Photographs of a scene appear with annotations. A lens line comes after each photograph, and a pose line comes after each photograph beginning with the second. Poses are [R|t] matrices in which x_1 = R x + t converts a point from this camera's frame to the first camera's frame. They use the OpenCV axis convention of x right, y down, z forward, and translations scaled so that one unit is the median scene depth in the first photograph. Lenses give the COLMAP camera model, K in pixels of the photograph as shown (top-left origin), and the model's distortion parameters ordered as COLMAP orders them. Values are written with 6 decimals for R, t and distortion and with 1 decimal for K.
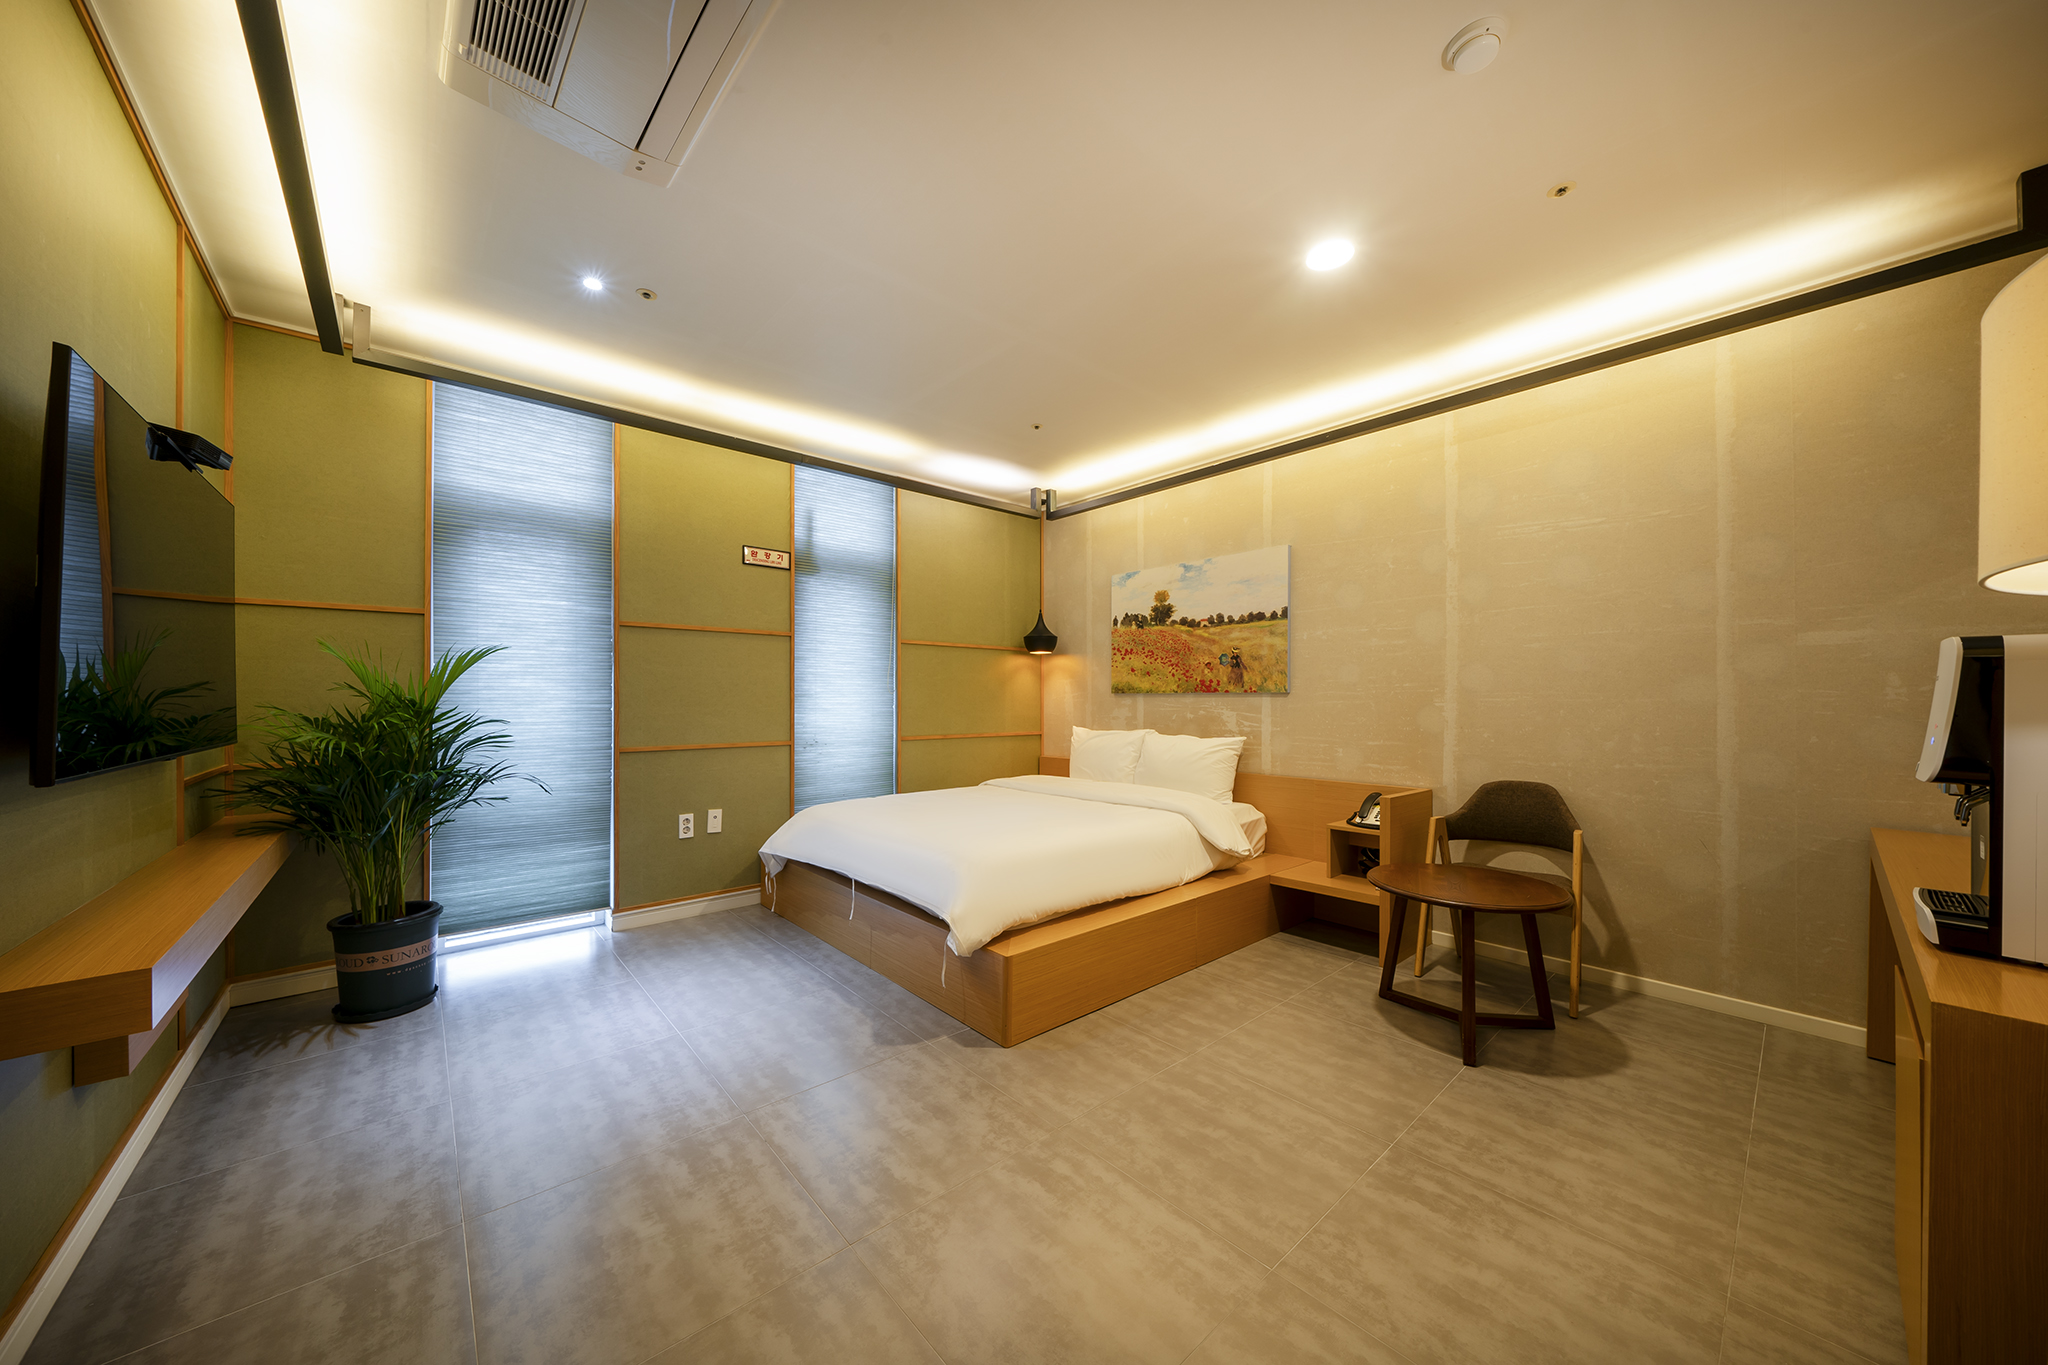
lens RADIAL K [[698.3, 0, 1007.9], [0, 698.3, 694.7], [0, 0, 1]] dist [-0.006576, 0.000048]
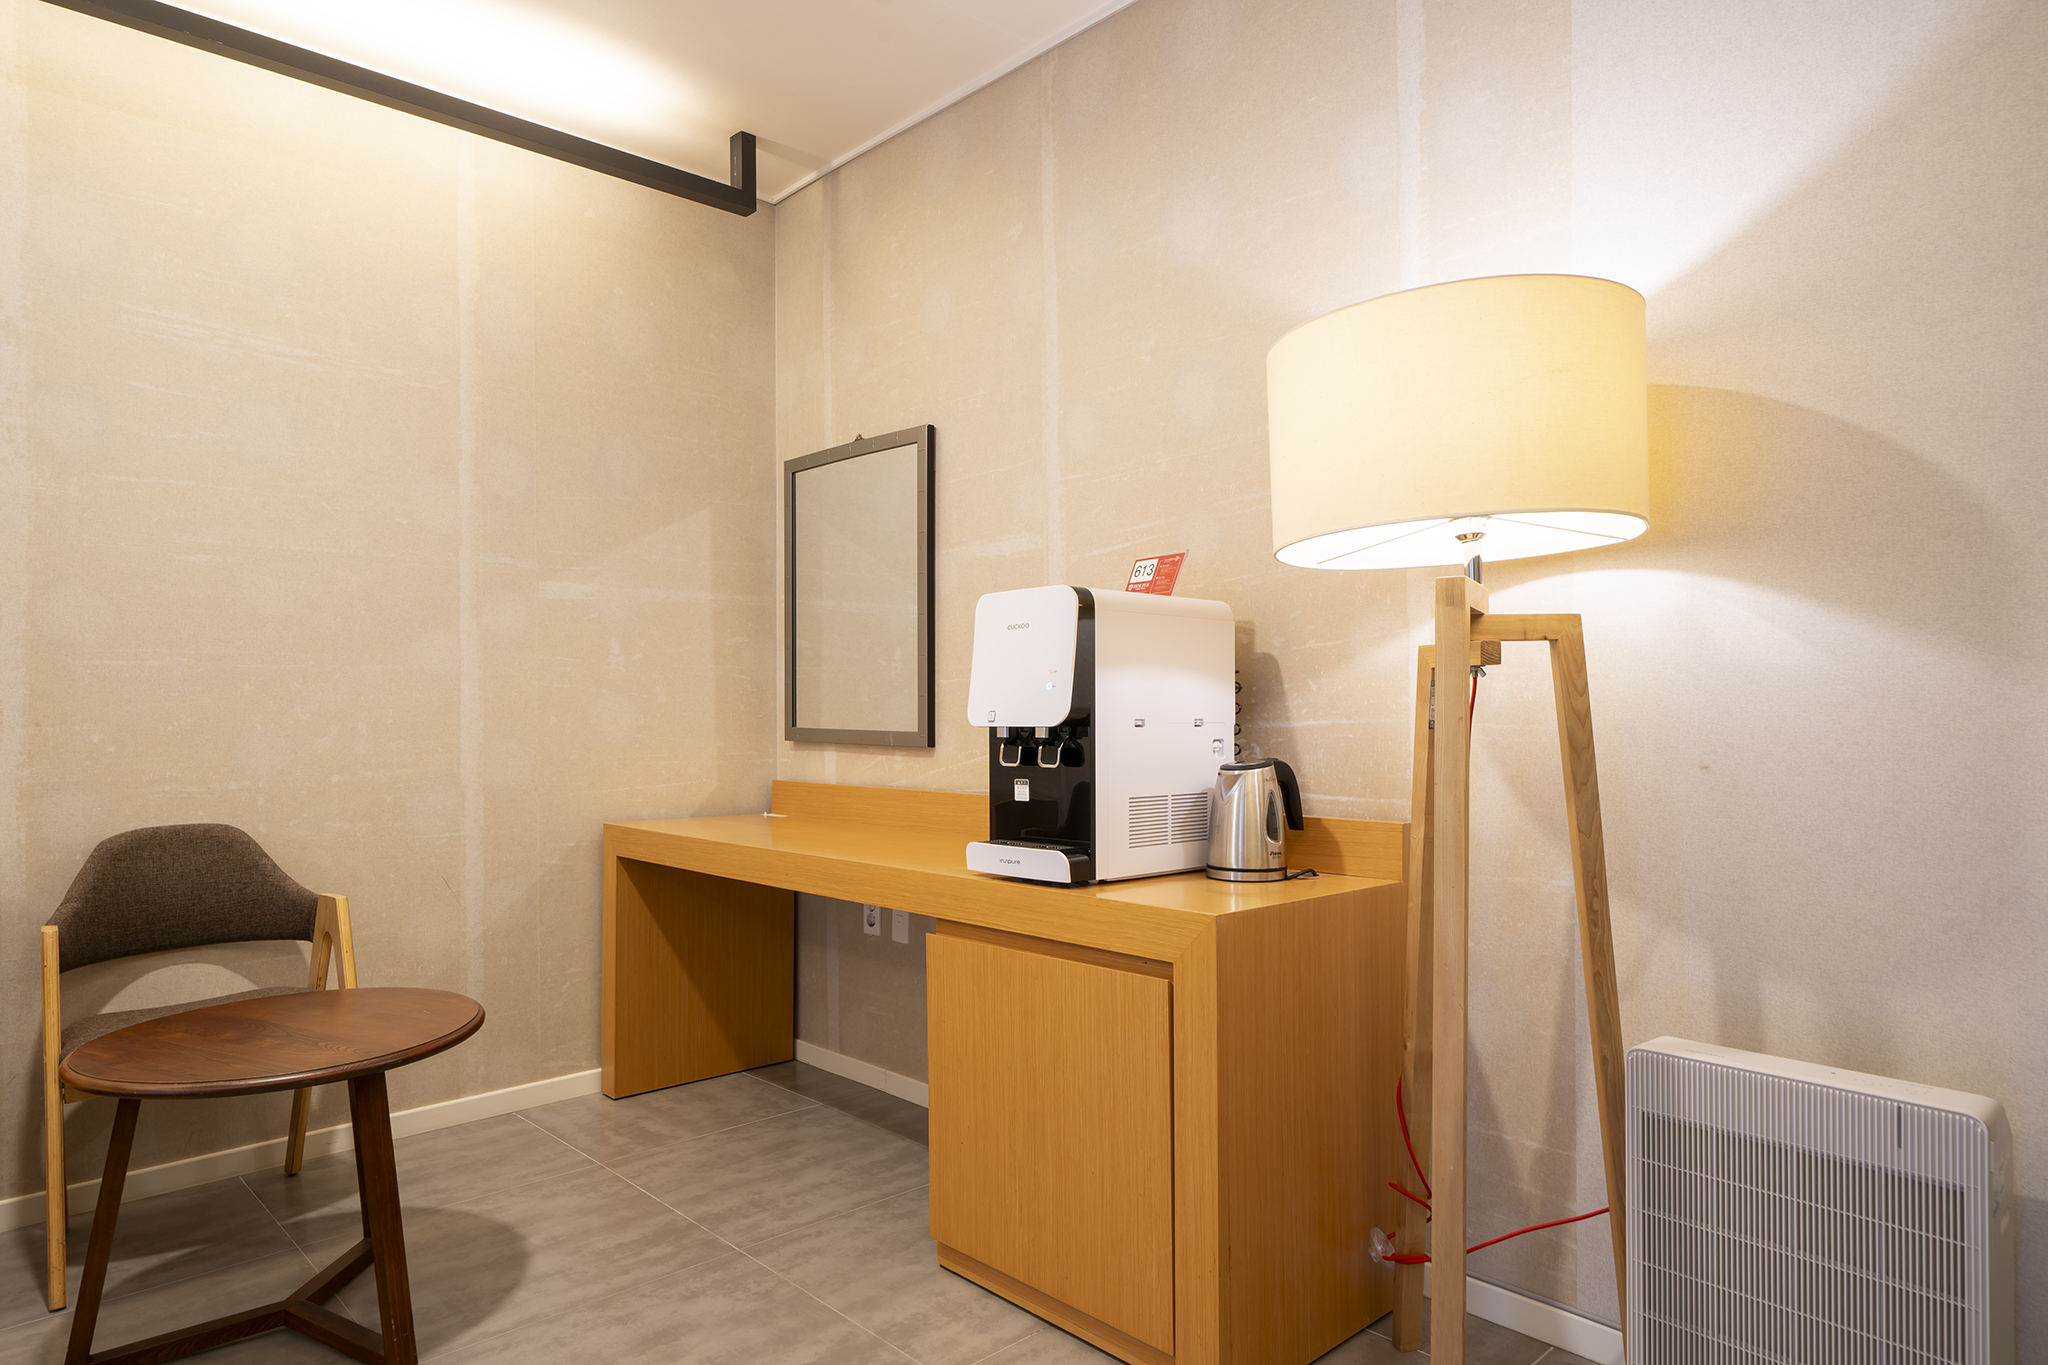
lens RADIAL K [[1215.9, 0, 1014.6], [0, 1215.9, 691.4], [0, 0, 1]] dist [0.021689, 0.000603]
pose [[-0.048405, -0.000218, 0.998828, -0.135370], [-0.009384, 0.999956, -0.000236, 0.016177], [-0.998784, -0.009384, -0.048405, 0.322452]]
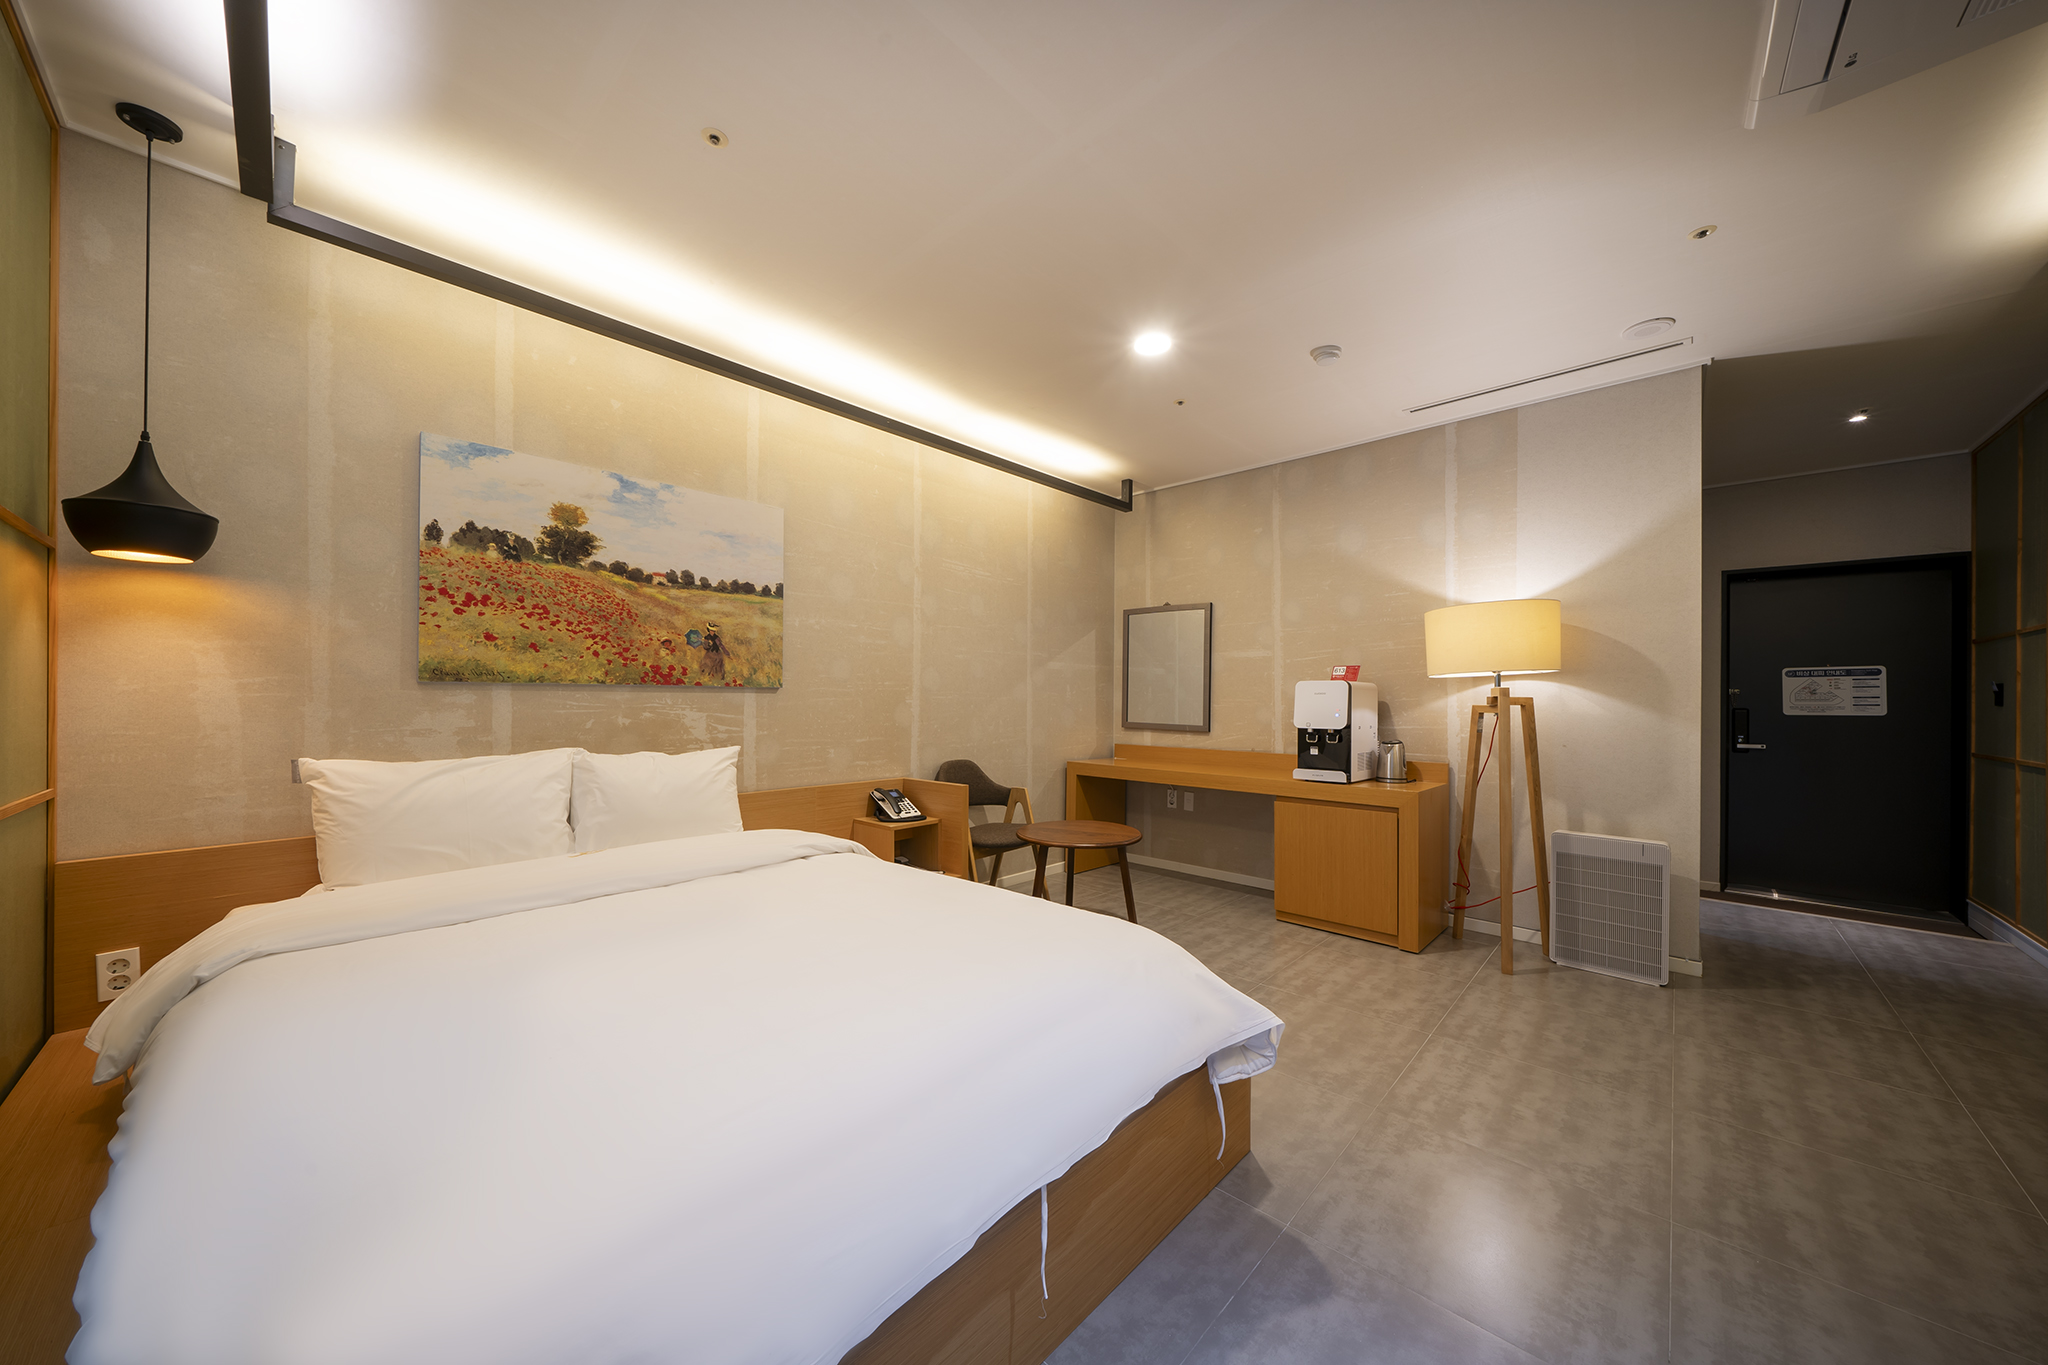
lens RADIAL K [[698.3, 0, 1014.3], [0, 698.3, 692.9], [0, 0, 1]] dist [-0.006576, 0.000048]
pose [[-0.106071, -0.006940, 0.994334, -0.427976], [-0.025331, 0.999670, 0.004275, -0.007041], [-0.994036, -0.024734, -0.106212, 0.767634]]
